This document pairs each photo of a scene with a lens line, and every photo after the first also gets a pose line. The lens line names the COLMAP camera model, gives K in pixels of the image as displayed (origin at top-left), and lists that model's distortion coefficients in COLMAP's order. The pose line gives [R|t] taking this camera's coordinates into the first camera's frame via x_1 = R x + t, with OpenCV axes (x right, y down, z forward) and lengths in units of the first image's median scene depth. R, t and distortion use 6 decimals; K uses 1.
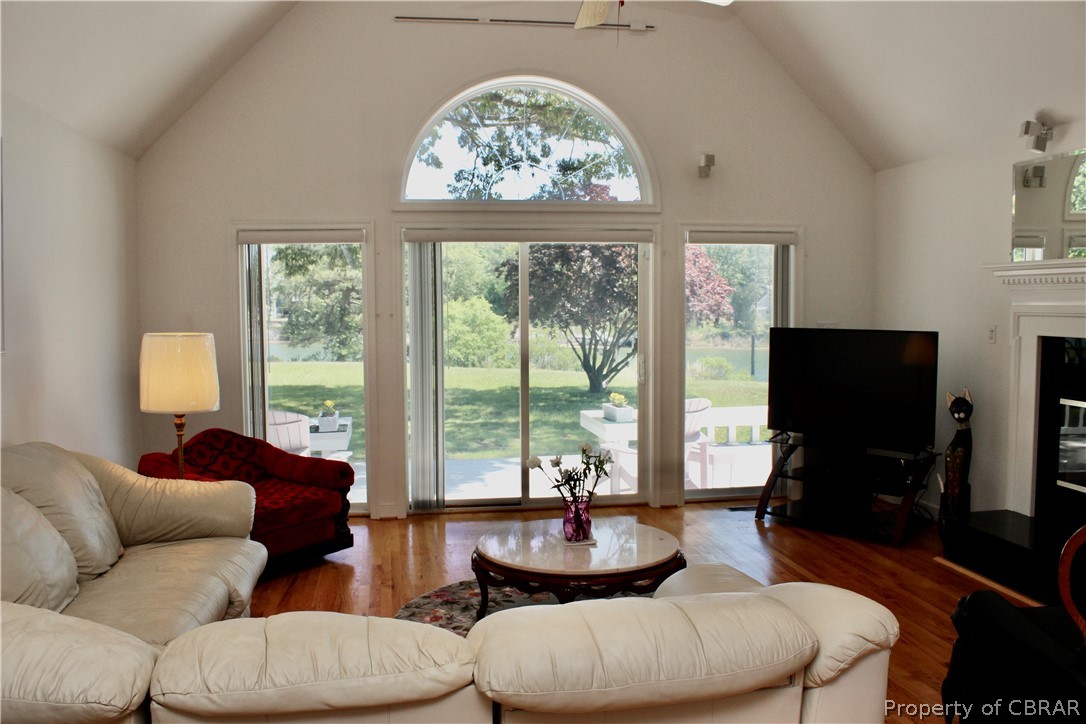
lens RADIAL K [[979.4, 0, 539.7], [0, 979.4, 372.9], [0, 0, 1]] dist [-0.168828, 0.167613]
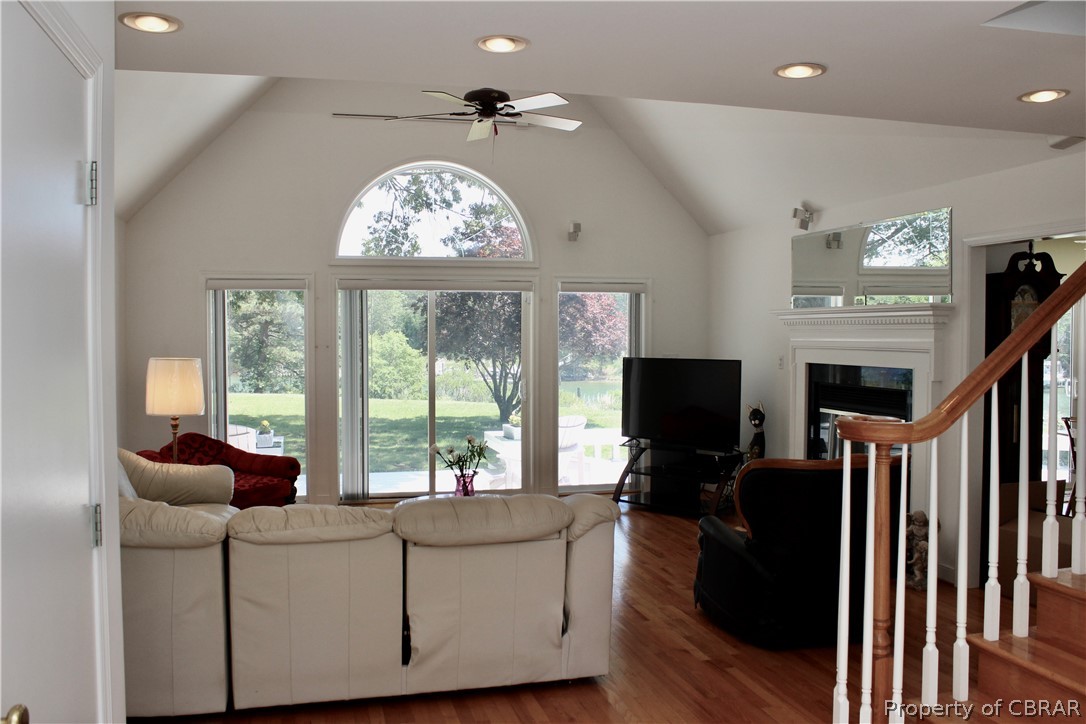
lens RADIAL K [[979.4, 0, 544.3], [0, 979.4, 364.2], [0, 0, 1]] dist [-0.168828, 0.167613]
pose [[0.996008, 0.004006, 0.089178, 0.016324], [-0.000091, 0.999037, -0.043868, 0.018513], [-0.089268, 0.043685, 0.995049, -0.273254]]
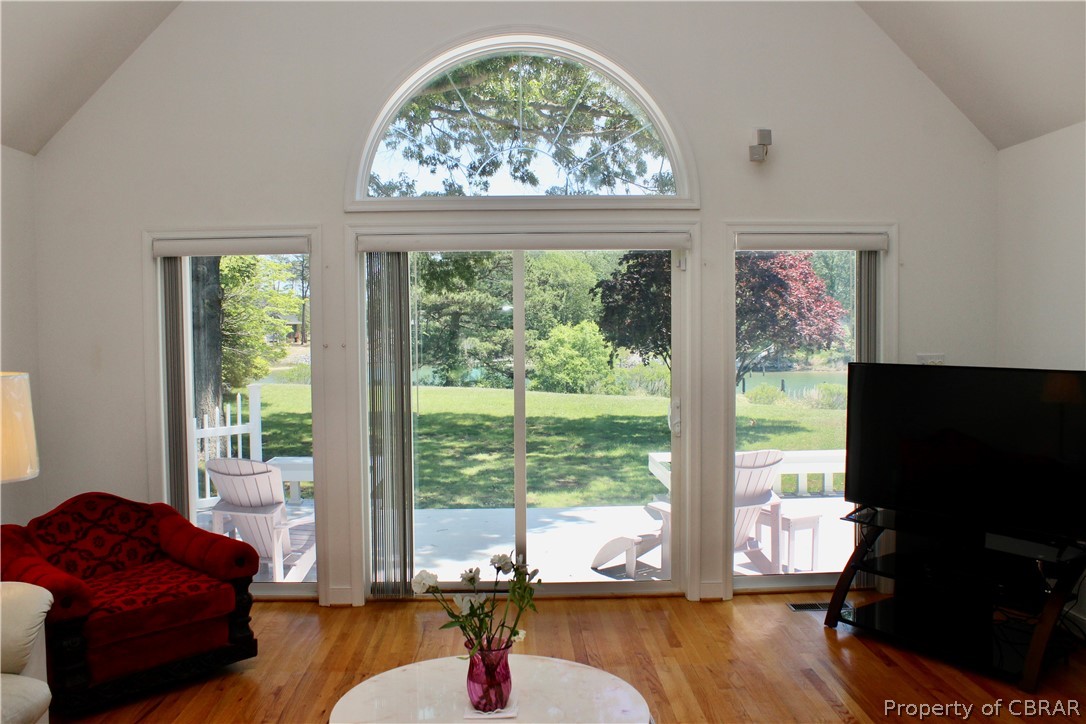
lens RADIAL K [[979.4, 0, 518.8], [0, 979.4, 367.9], [0, 0, 1]] dist [-0.168828, 0.167613]
pose [[0.989773, 0.004075, -0.142595, 0.091249], [-0.008217, 0.999561, -0.028475, -0.019449], [0.142416, 0.029356, 0.989371, 0.237511]]
